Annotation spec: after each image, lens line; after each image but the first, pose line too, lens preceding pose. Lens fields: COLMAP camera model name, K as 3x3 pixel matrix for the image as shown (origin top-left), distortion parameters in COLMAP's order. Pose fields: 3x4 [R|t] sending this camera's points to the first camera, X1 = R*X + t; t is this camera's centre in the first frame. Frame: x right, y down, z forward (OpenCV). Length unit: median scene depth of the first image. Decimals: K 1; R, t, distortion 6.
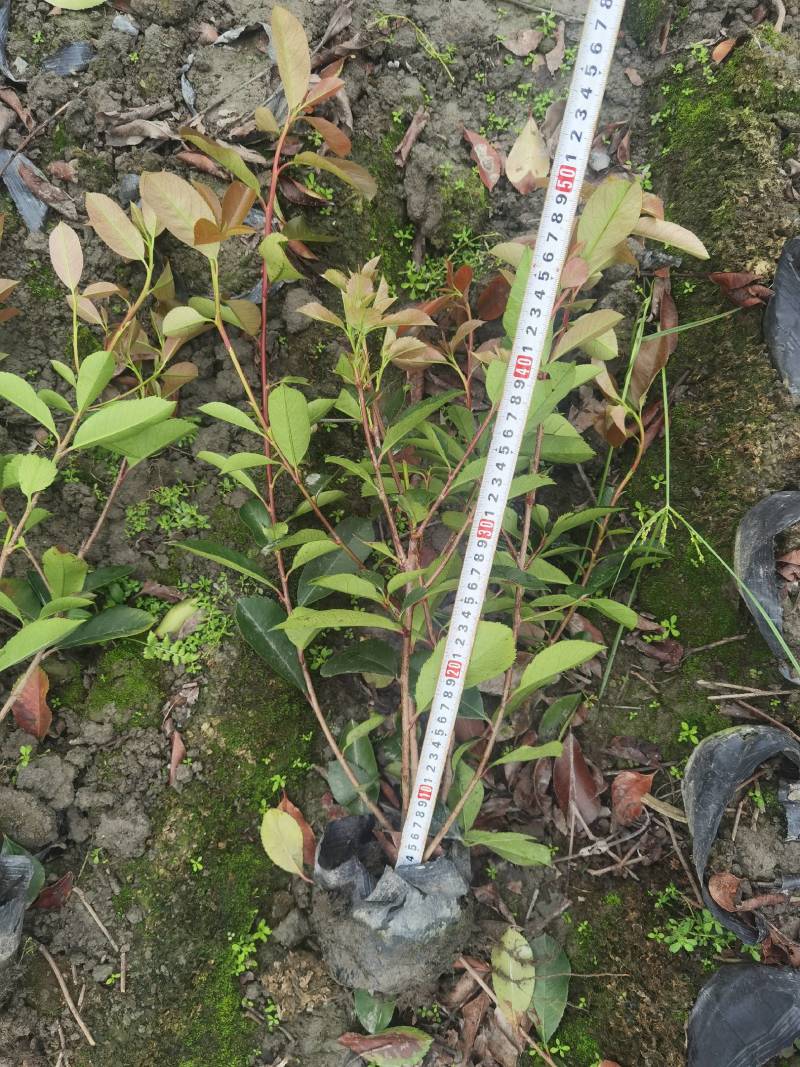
lens RADIAL K [[854.2, 0, 400.0], [0, 854.2, 533.5], [0, 0, 1]] dist [0.033646, -0.054732]
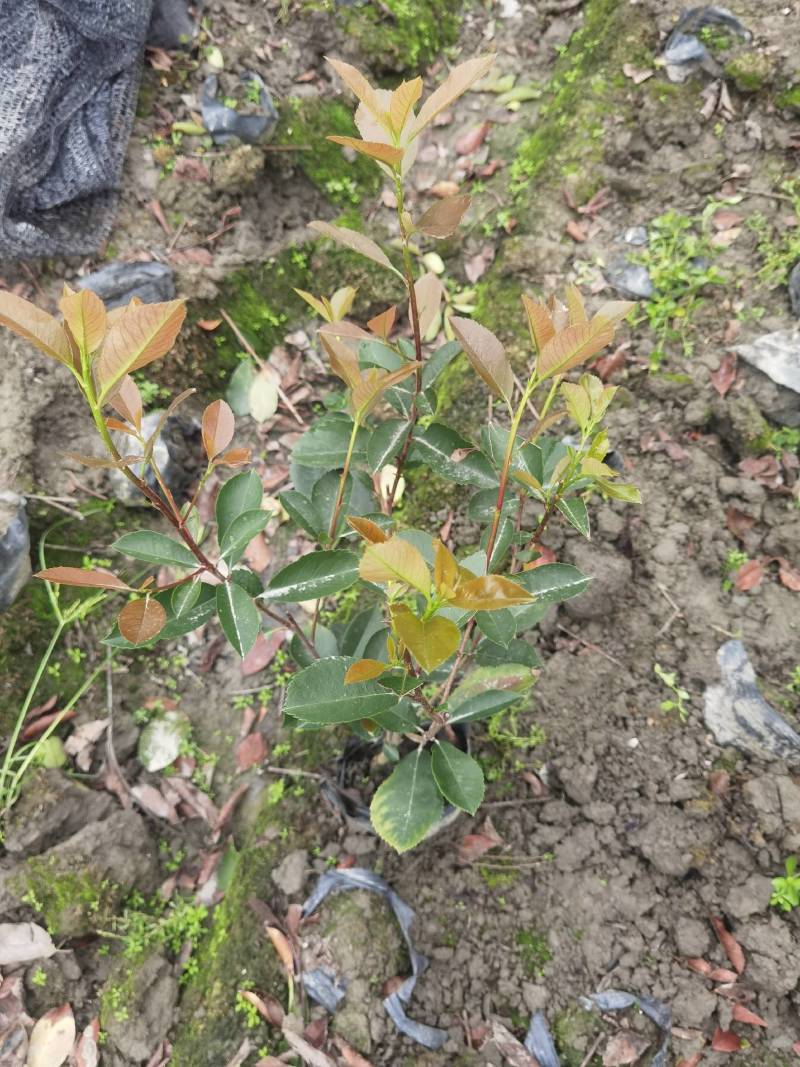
lens RADIAL K [[862.3, 0, 400.0], [0, 862.3, 533.5], [0, 0, 1]] dist [0.009043, -0.009008]
pose [[-0.978567, -0.105088, 0.177097, -0.424492], [0.190051, -0.792009, 0.580175, -0.565117], [0.079293, 0.601397, 0.795006, -0.114943]]
